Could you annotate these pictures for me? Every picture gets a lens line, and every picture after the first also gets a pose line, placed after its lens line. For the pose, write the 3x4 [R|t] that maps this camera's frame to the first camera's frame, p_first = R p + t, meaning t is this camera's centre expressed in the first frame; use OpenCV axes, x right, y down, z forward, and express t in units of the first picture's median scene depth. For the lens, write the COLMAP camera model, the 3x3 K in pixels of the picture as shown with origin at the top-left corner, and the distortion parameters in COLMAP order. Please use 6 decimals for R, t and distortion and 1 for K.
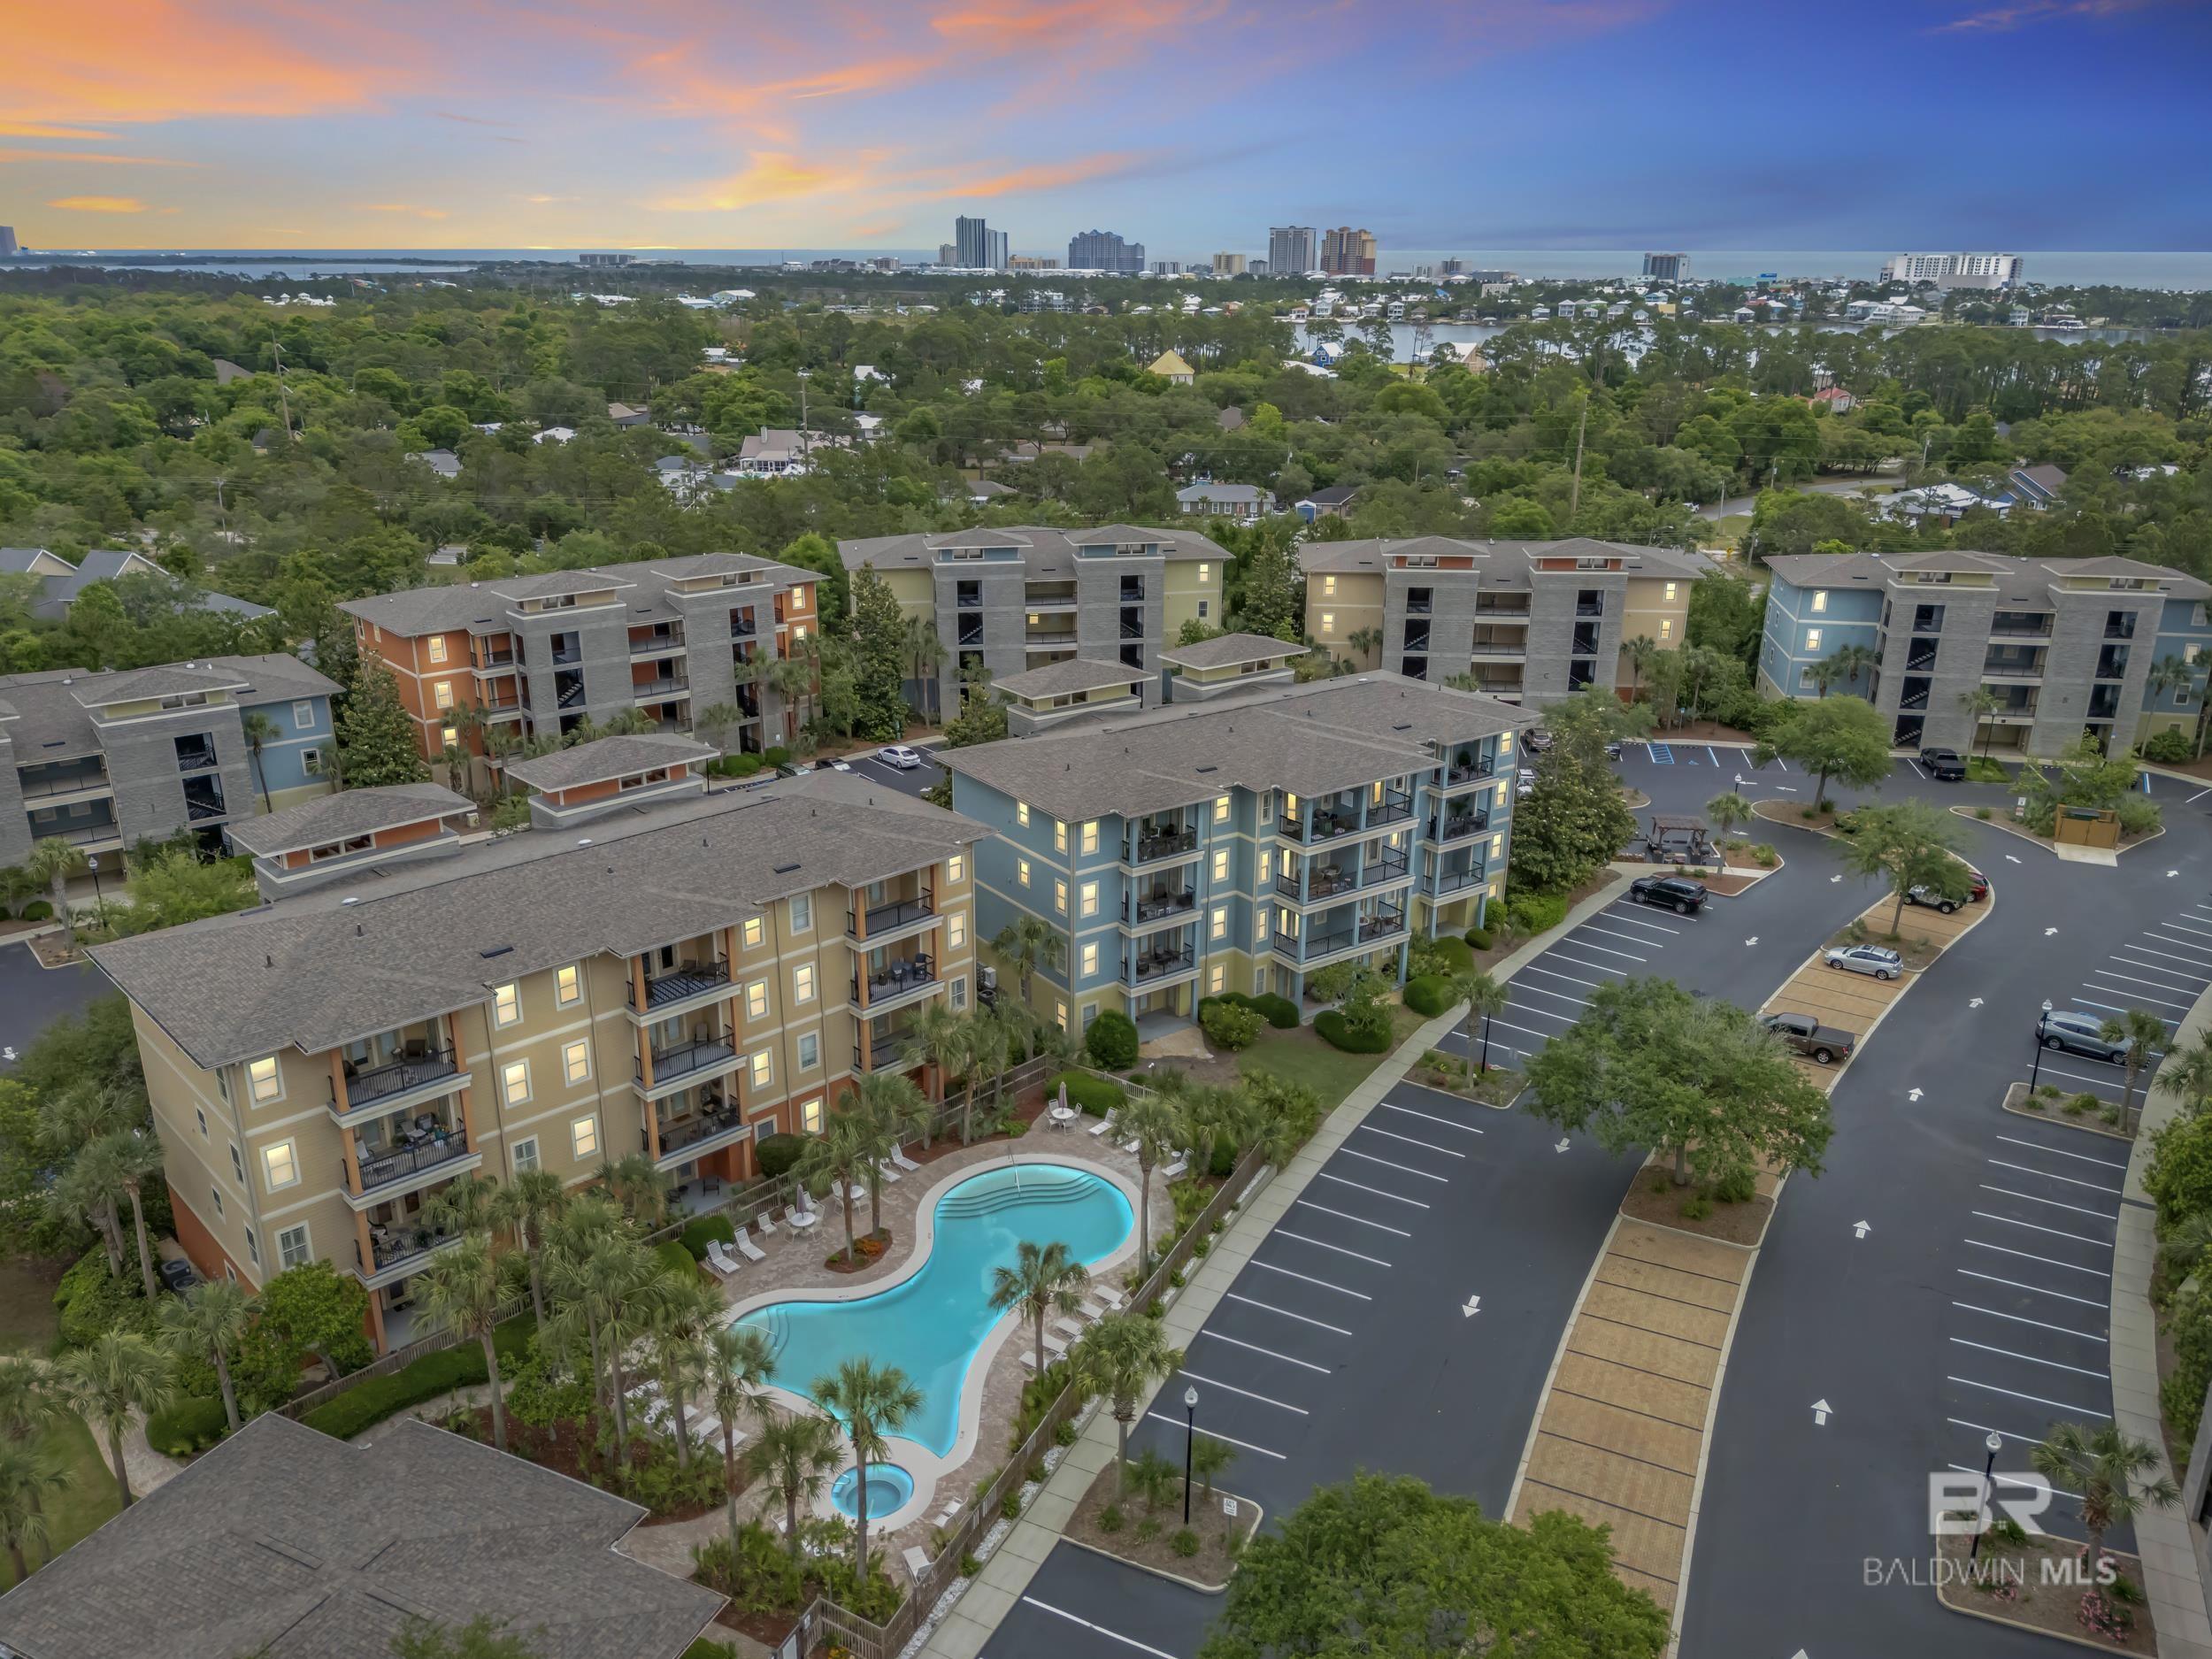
lens RADIAL K [[1626.3, 0, 1054.3], [0, 1626.3, 829.8], [0, 0, 1]] dist [0.000854, -0.008701]
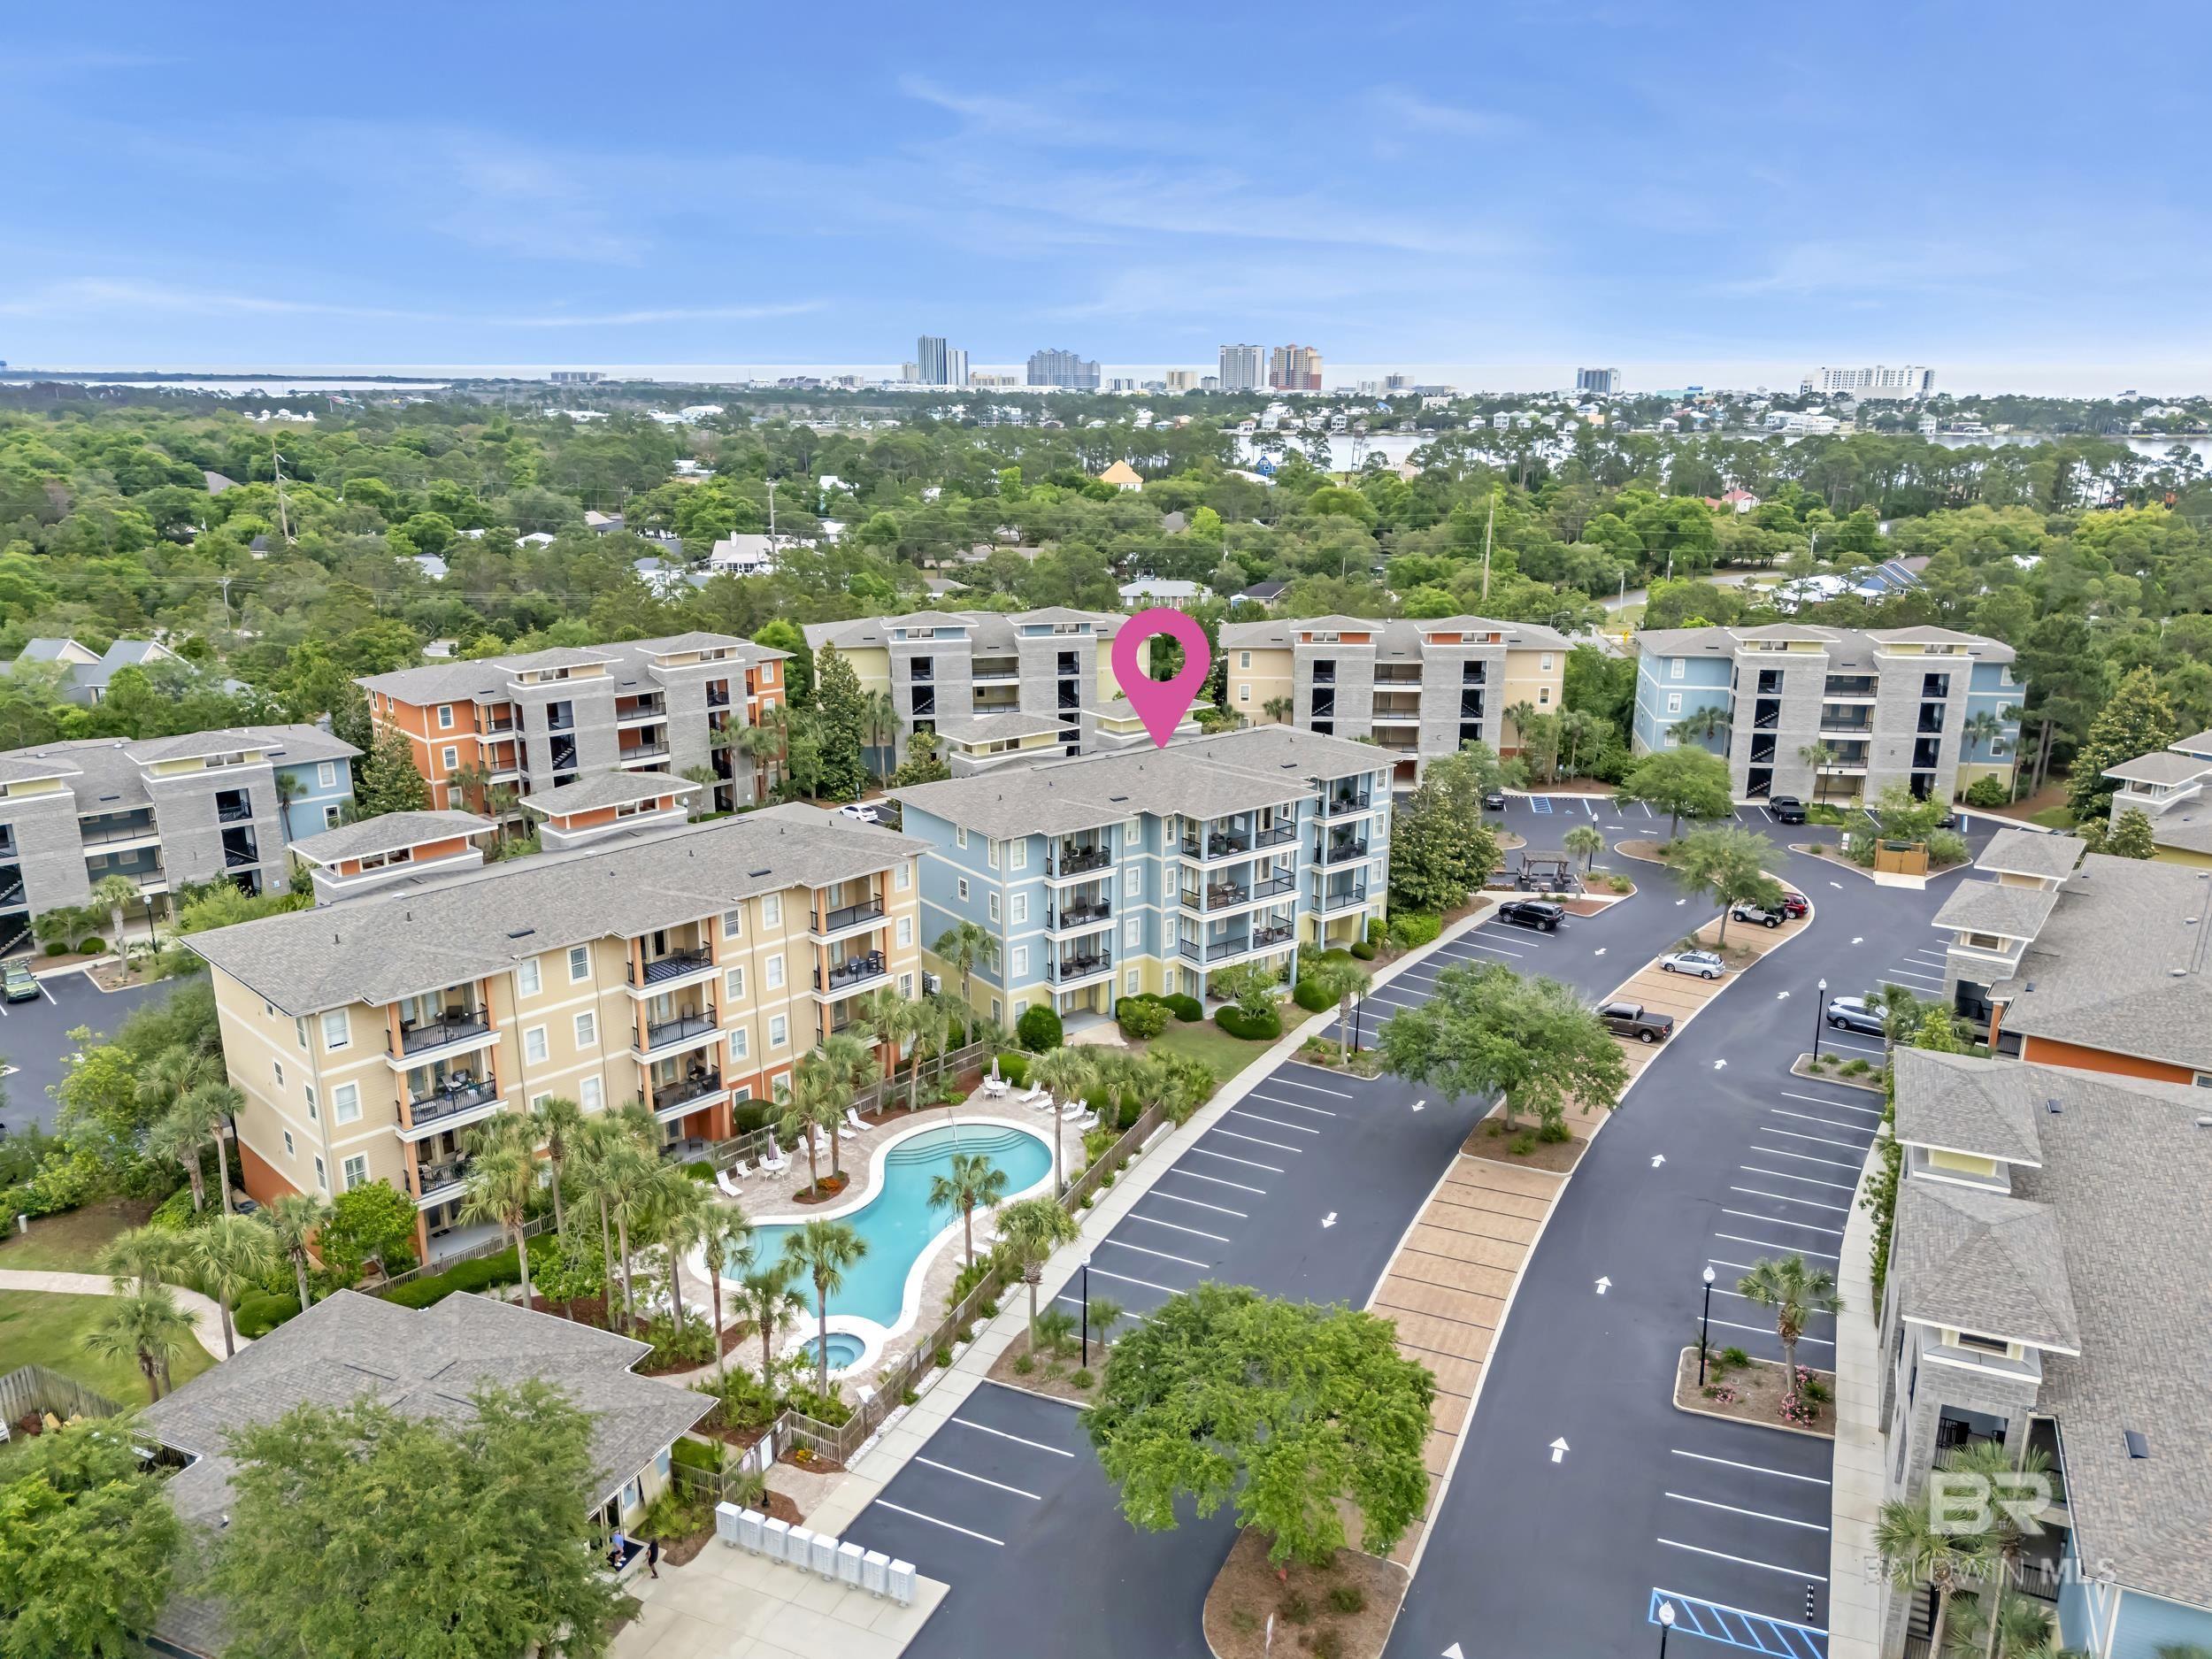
lens RADIAL K [[1626.3, 0, 1054.3], [0, 1626.3, 829.8], [0, 0, 1]] dist [0.000854, -0.008701]
pose [[0.999737, -0.009882, 0.020716, 0.015435], [0.011214, 0.997812, -0.065162, 0.041403], [-0.020027, 0.065378, 0.997660, -0.114202]]
